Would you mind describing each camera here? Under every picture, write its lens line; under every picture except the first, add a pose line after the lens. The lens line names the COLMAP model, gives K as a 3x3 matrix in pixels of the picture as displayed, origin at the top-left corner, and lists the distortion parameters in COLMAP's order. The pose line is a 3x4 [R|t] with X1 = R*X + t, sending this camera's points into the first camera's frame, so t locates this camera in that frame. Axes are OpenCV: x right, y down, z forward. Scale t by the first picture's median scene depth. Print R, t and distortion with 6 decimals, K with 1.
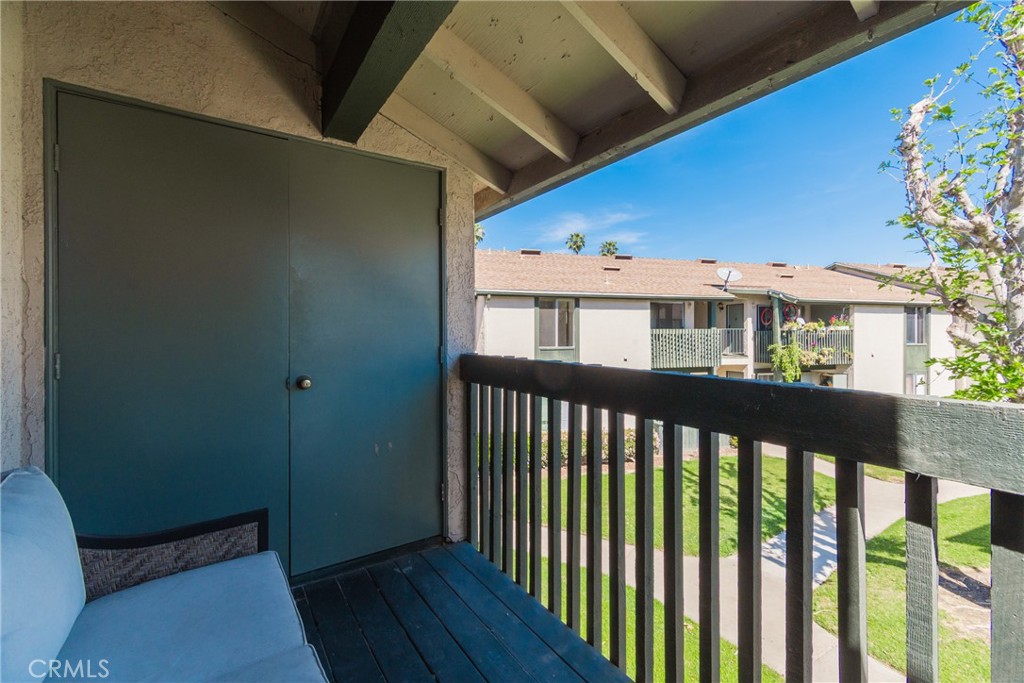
lens RADIAL K [[445.1, 0, 508.6], [0, 445.1, 341.1], [0, 0, 1]] dist [-0.004370, -0.001172]
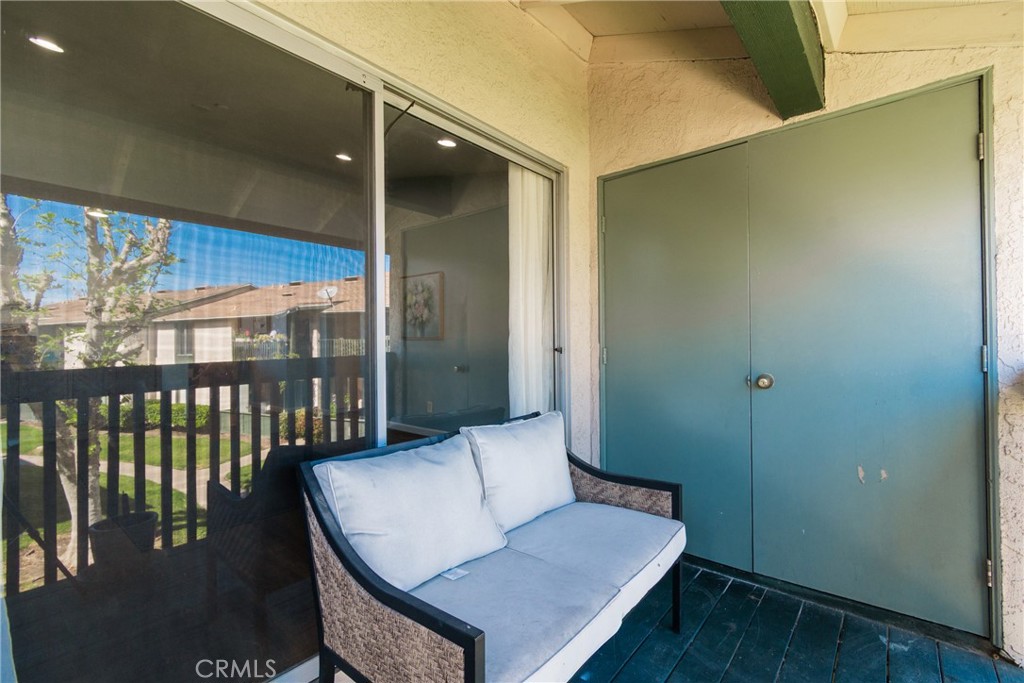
lens RADIAL K [[445.1, 0, 507.7], [0, 445.1, 340.2], [0, 0, 1]] dist [-0.004370, -0.001172]
pose [[0.268414, -0.004454, -0.963293, 0.296997], [0.004352, 0.999985, -0.003411, 0.002909], [0.963294, -0.003277, 0.268429, 0.171753]]
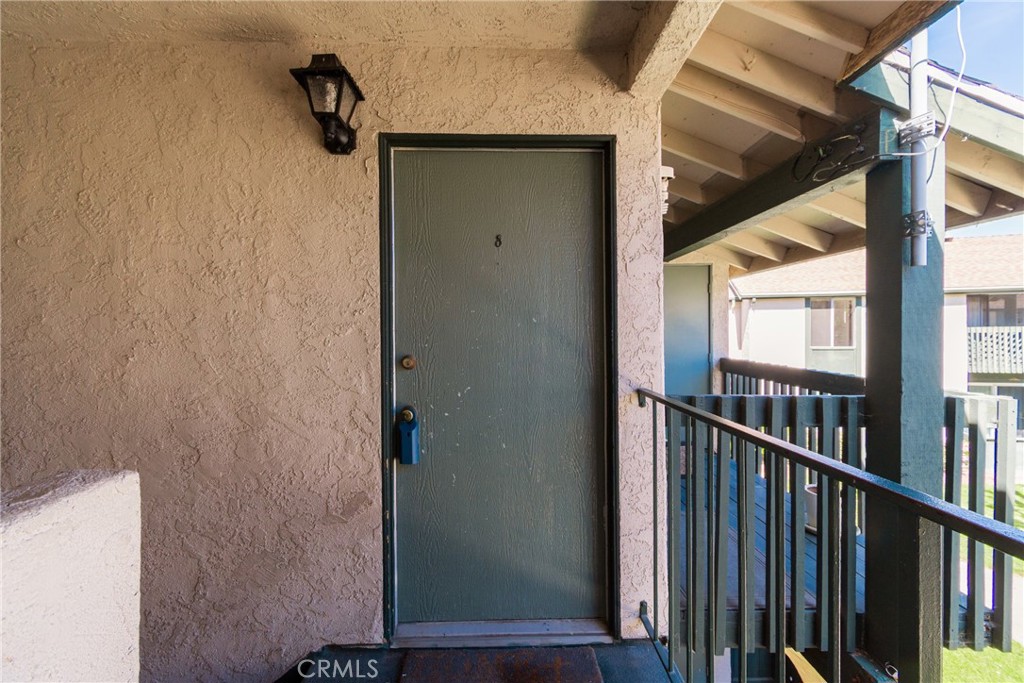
lens RADIAL K [[445.1, 0, 508.7], [0, 445.1, 337.9], [0, 0, 1]] dist [-0.004370, -0.001172]
pose [[0.844315, 0.001386, -0.535845, 0.164065], [0.001776, 0.999984, 0.005385, -0.075005], [0.535844, -0.005499, 0.844299, -1.225891]]
